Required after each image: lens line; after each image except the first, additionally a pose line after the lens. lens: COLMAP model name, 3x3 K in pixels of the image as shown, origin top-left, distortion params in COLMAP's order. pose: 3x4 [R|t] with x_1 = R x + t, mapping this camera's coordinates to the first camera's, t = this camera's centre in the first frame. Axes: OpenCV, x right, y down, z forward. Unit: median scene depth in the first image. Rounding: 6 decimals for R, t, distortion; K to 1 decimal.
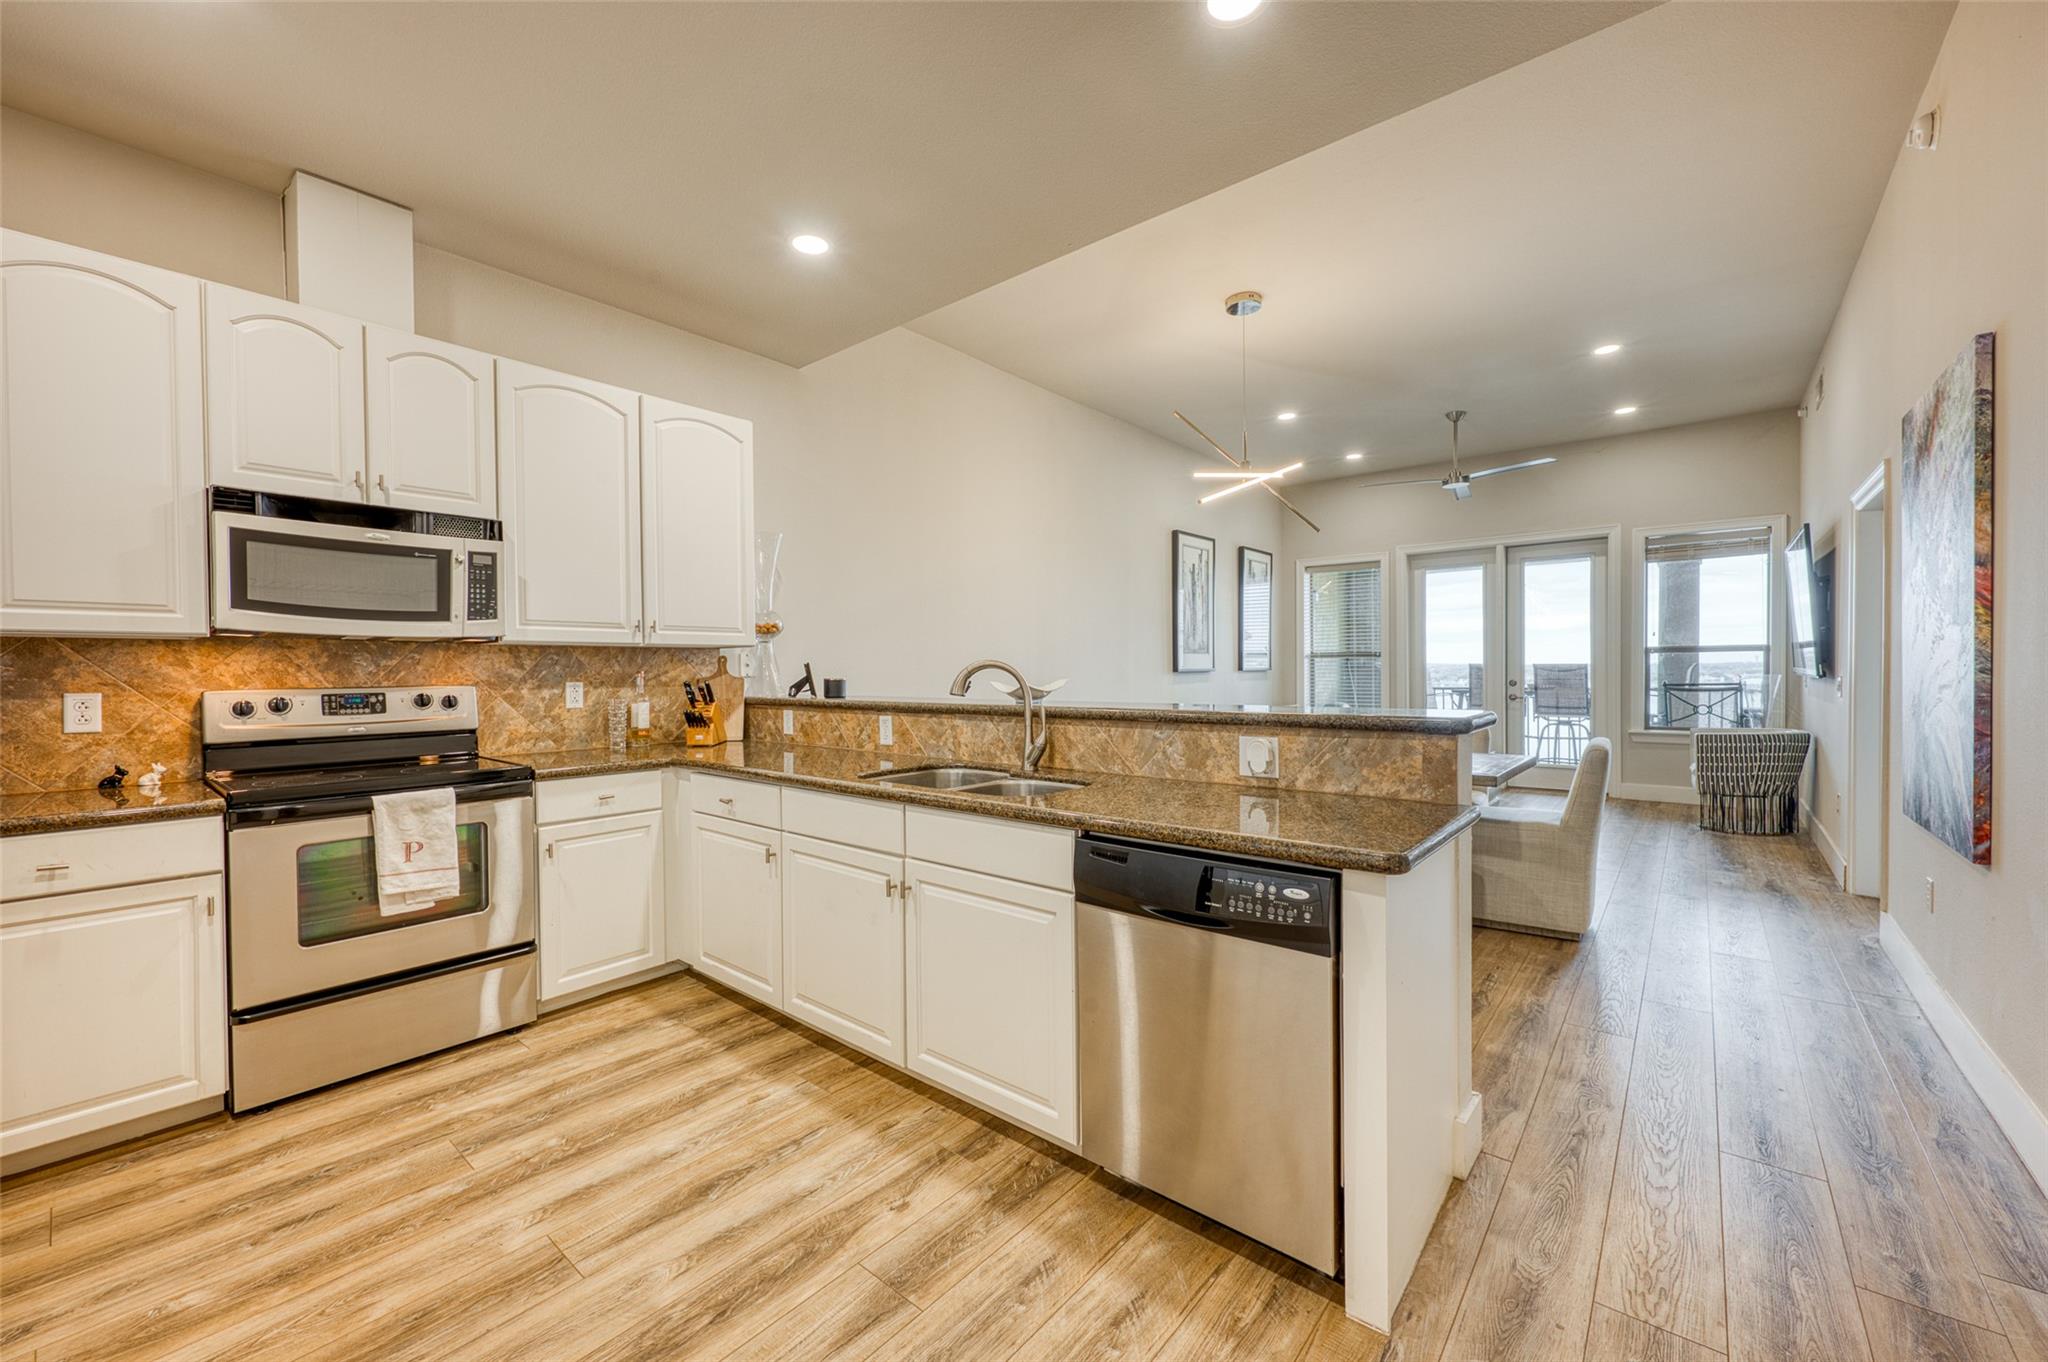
lens RADIAL K [[799.8, 0, 1022.6], [0, 799.8, 678.3], [0, 0, 1]] dist [-0.001876, 0.001077]
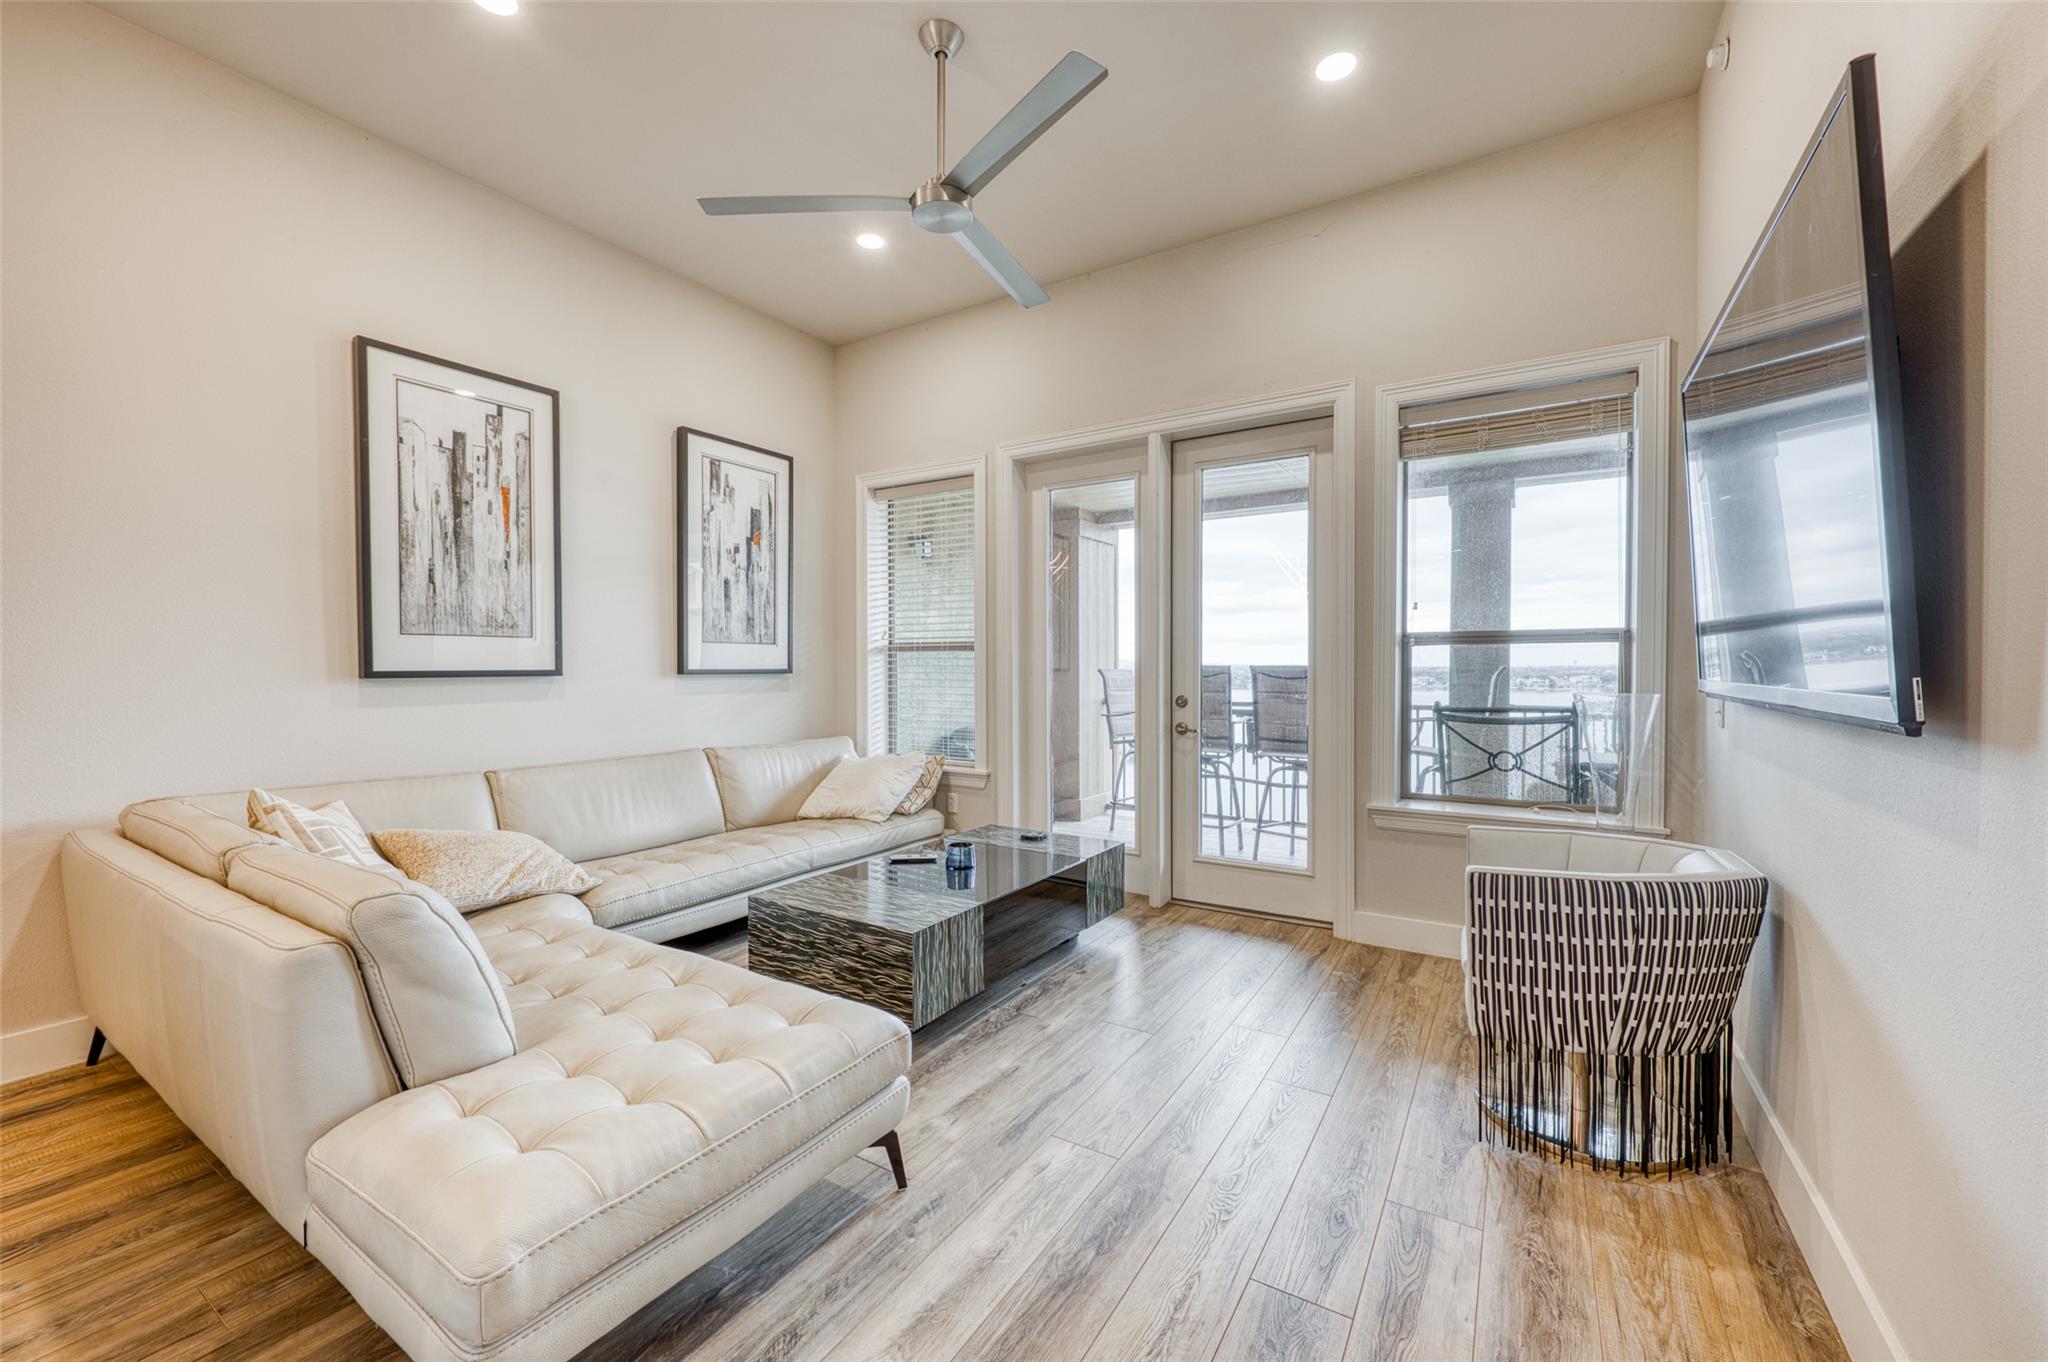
lens RADIAL K [[799.8, 0, 1021.4], [0, 799.8, 677.4], [0, 0, 1]] dist [-0.001876, 0.001077]
pose [[0.990220, 0.005617, 0.139402, 0.480722], [-0.005814, 0.999983, 0.000999, -0.010748], [-0.139394, -0.001800, 0.990235, 0.546122]]
